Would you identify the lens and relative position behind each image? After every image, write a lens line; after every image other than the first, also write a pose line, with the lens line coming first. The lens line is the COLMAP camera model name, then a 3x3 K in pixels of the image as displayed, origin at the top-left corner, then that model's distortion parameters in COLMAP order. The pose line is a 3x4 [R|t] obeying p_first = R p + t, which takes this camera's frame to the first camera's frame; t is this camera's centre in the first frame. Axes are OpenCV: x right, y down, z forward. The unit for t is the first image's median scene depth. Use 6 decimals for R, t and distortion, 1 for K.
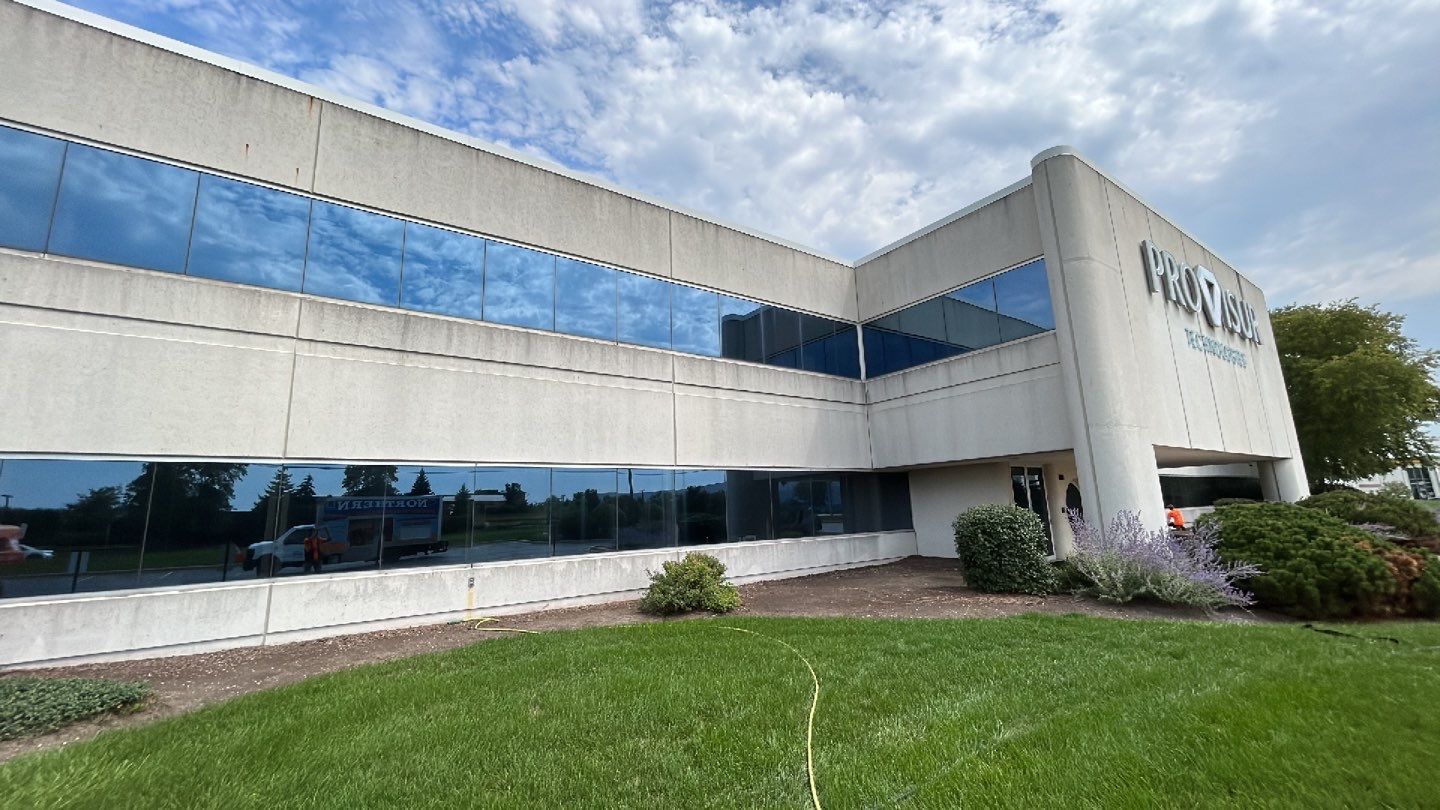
lens RADIAL K [[557.5, 0, 719.8], [0, 557.5, 406.3], [0, 0, 1]] dist [-0.003749, 0.001008]
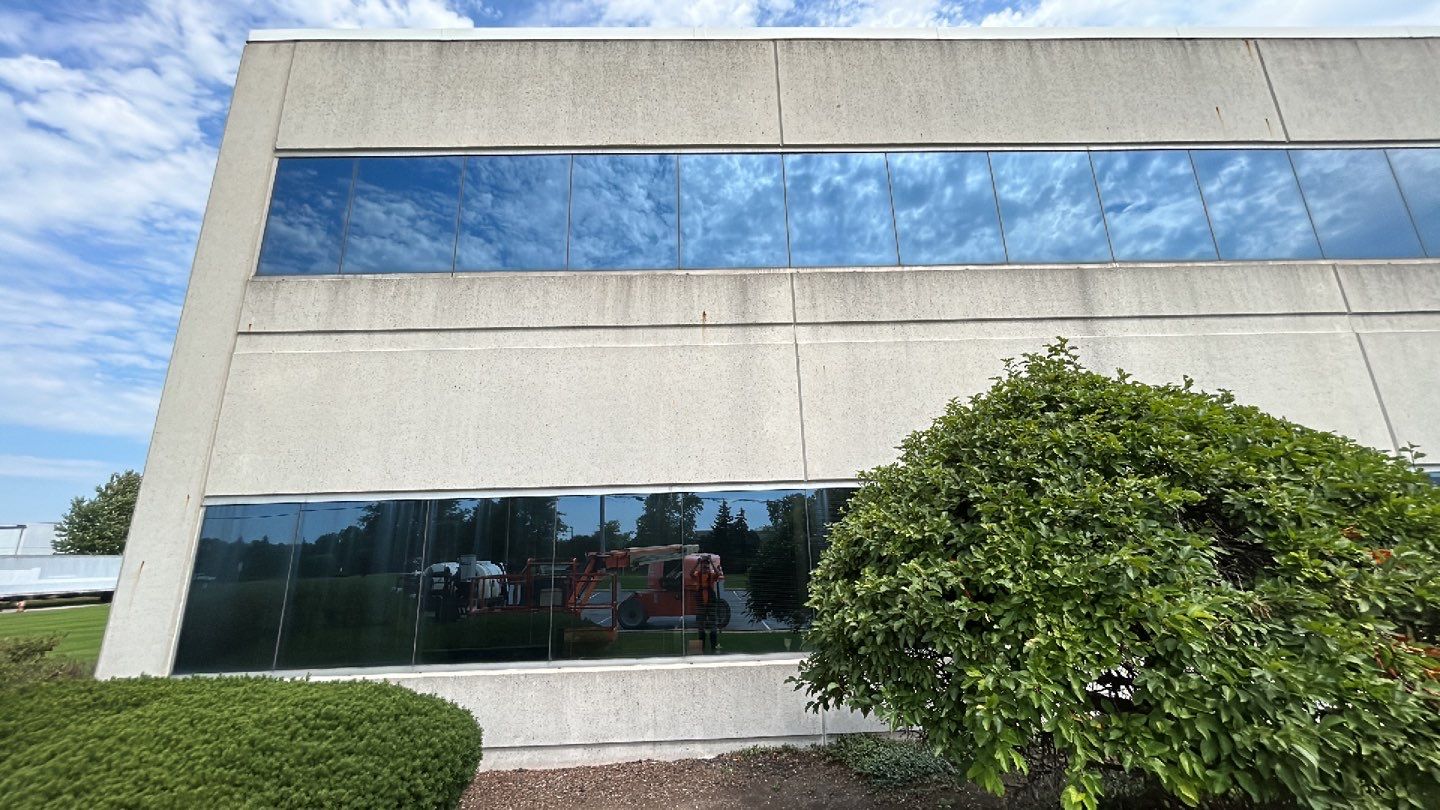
lens RADIAL K [[557.5, 0, 714.9], [0, 557.5, 405.5], [0, 0, 1]] dist [-0.003749, 0.001008]
pose [[0.830928, -0.128708, -0.541288, -0.756343], [0.100298, 0.991588, -0.081814, -0.013246], [0.547265, 0.013691, 0.836847, -0.099817]]
